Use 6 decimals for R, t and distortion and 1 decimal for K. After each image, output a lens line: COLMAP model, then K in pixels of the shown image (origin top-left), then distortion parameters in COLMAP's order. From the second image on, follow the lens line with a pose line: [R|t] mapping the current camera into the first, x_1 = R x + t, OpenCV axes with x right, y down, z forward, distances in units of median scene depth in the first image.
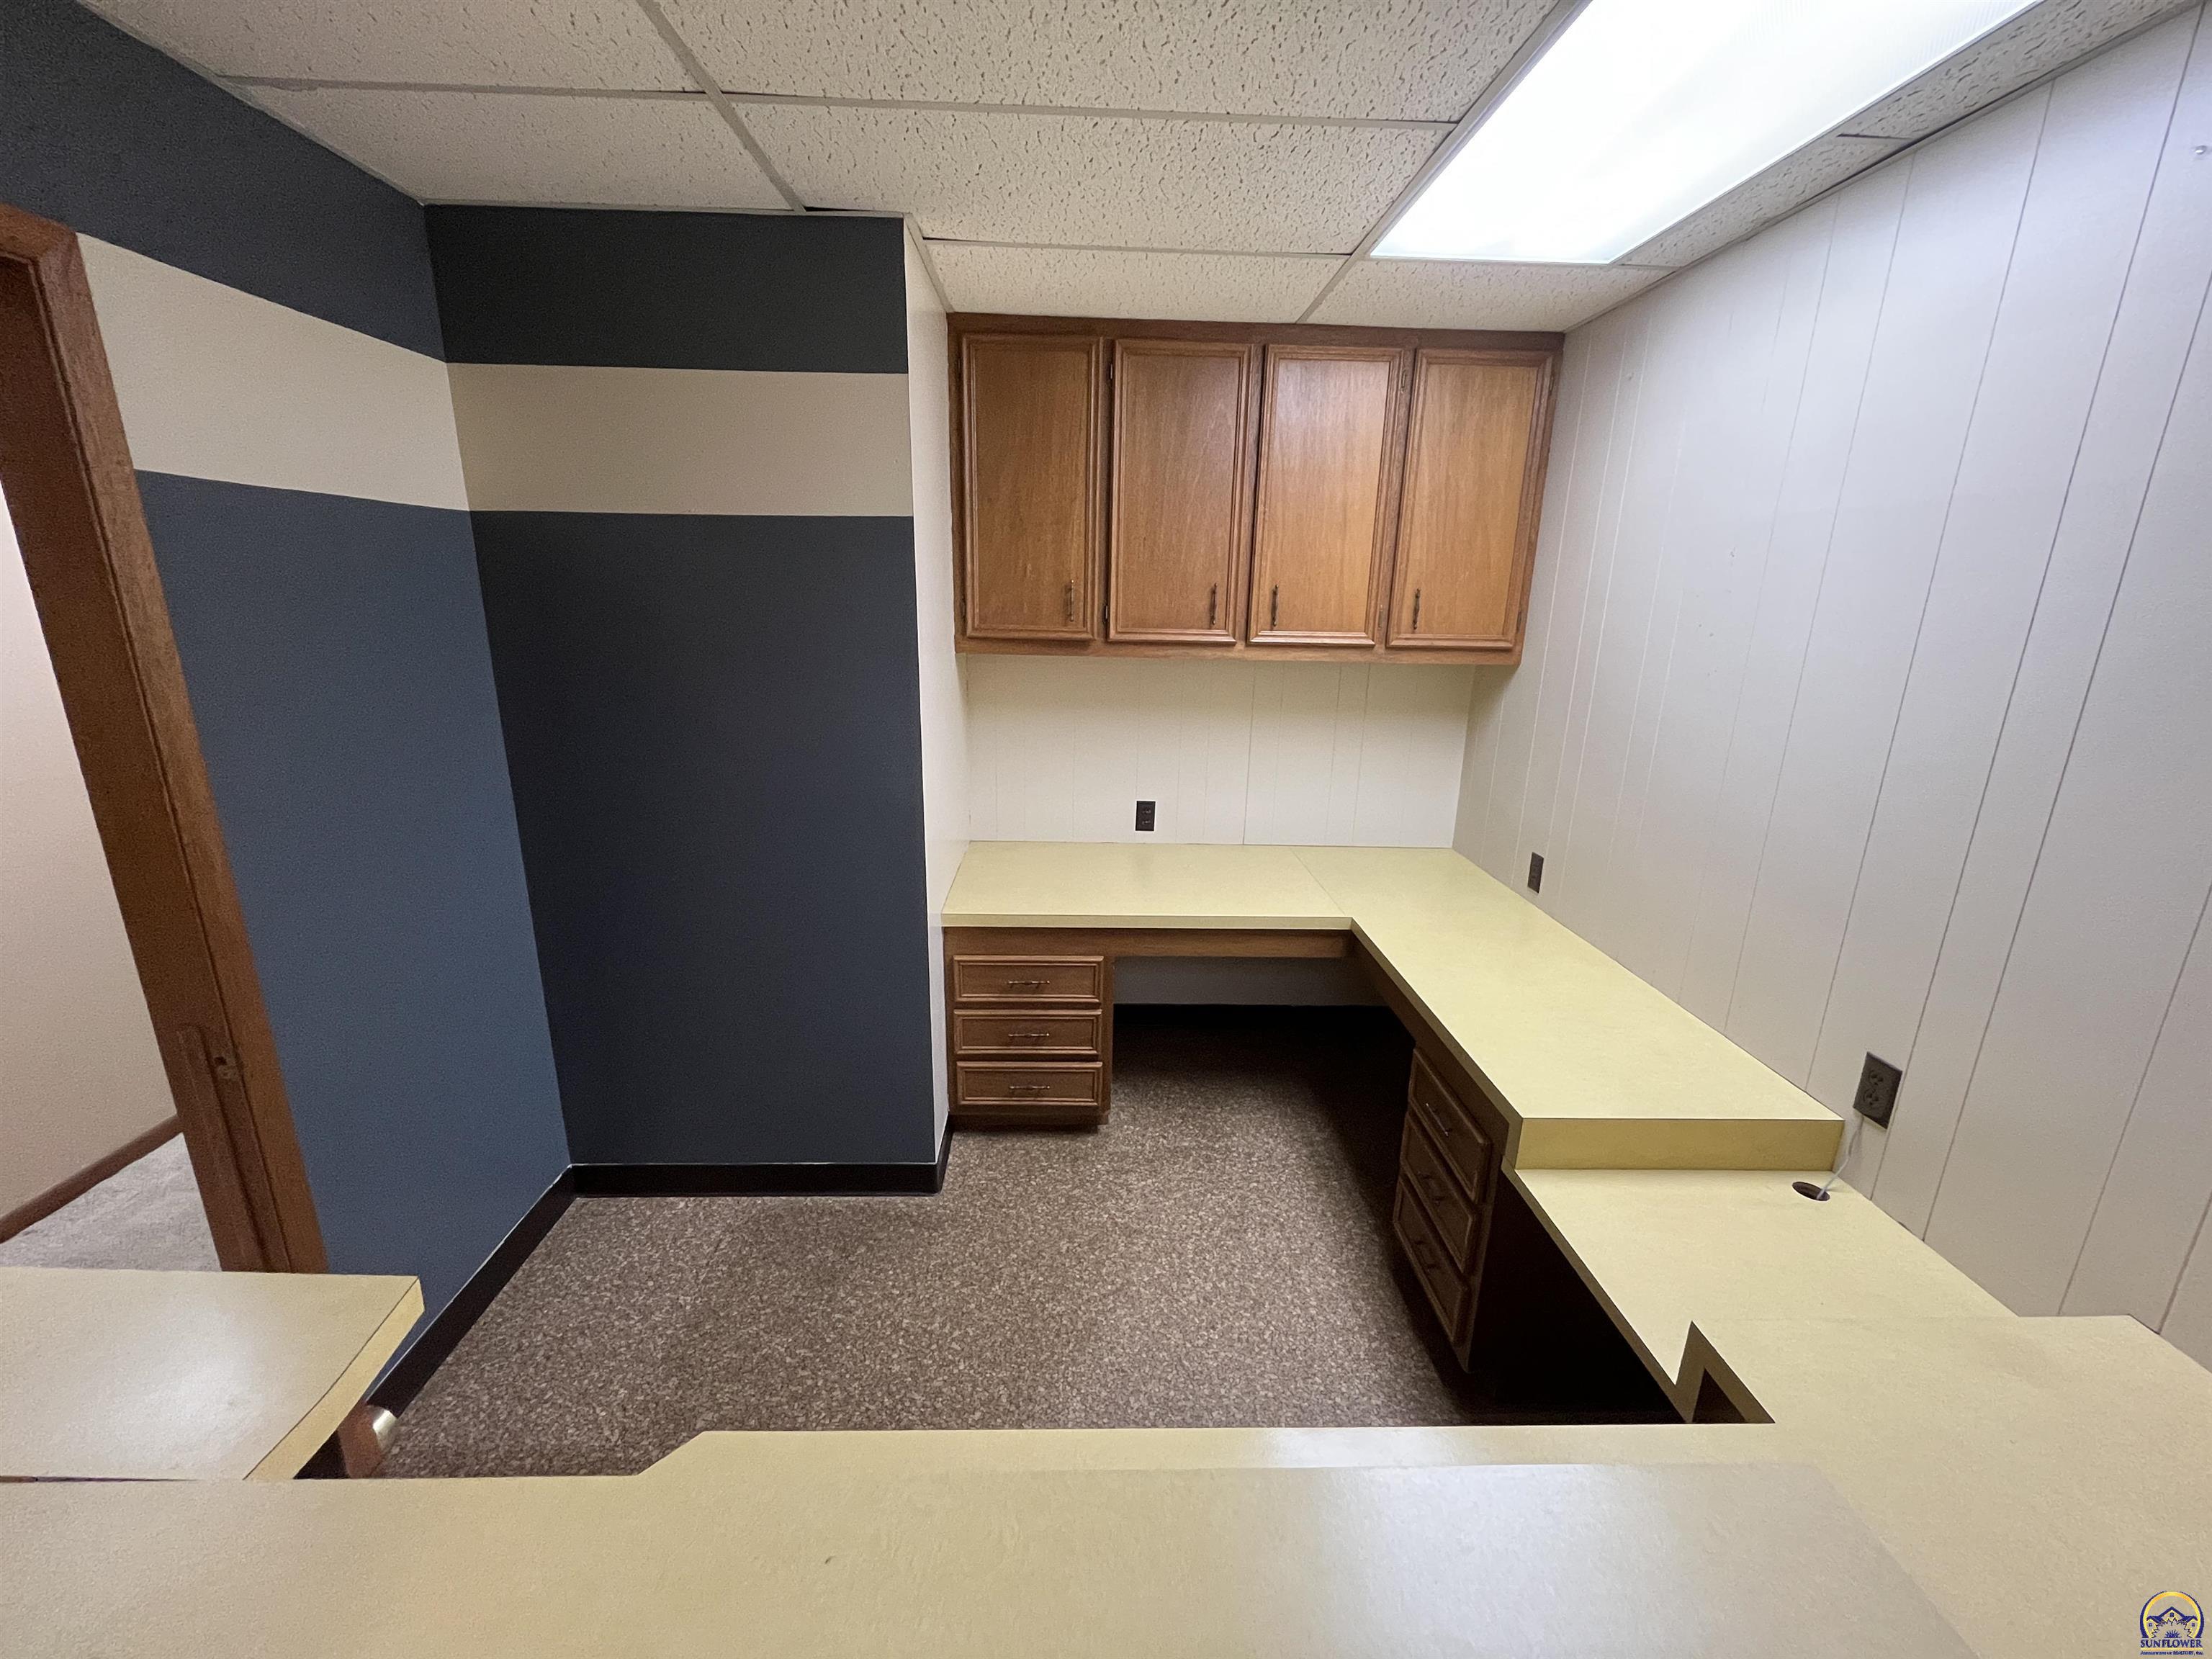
lens RADIAL K [[901.6, 0, 1103.2], [0, 901.6, 831.7], [0, 0, 1]] dist [-0.007398, 0.001364]
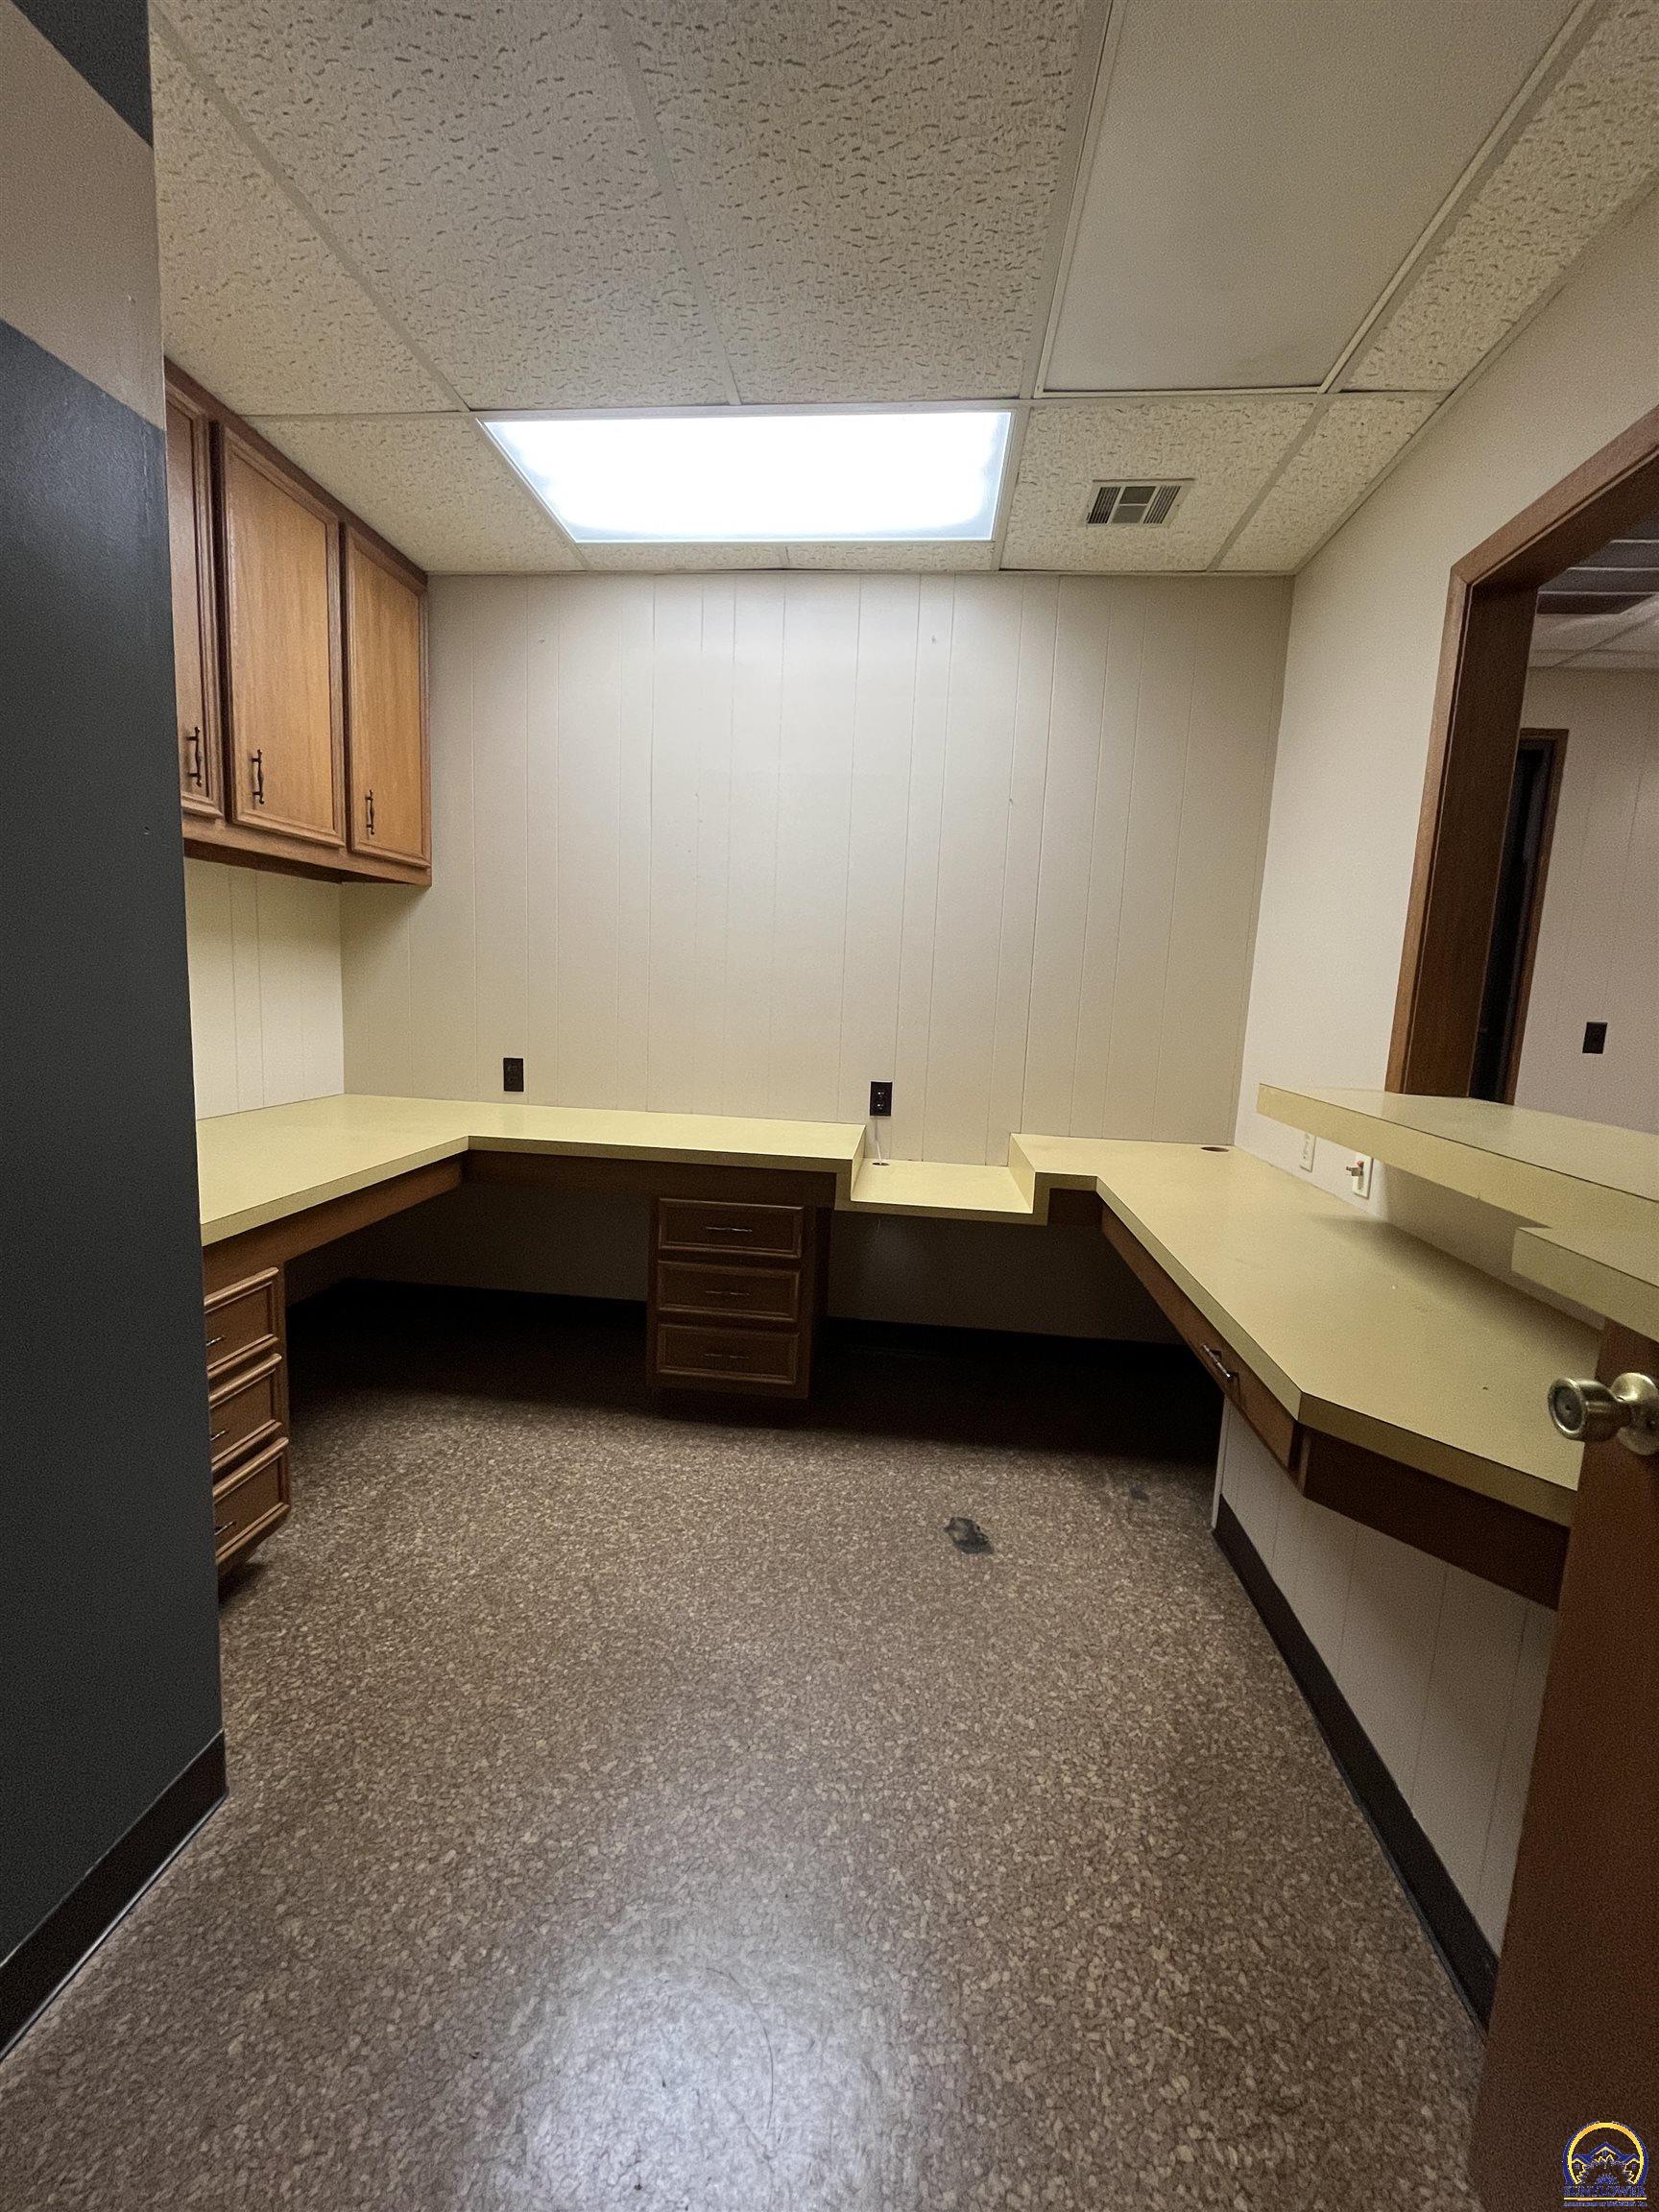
lens RADIAL K [[901.6, 0, 827.7], [0, 901.6, 1101.4], [0, 0, 1]] dist [-0.007398, 0.001364]
pose [[0.127438, -0.145232, 0.981156, -0.566098], [0.218588, 0.969012, 0.115043, 0.035776], [-0.967460, 0.199808, 0.155236, 0.491774]]
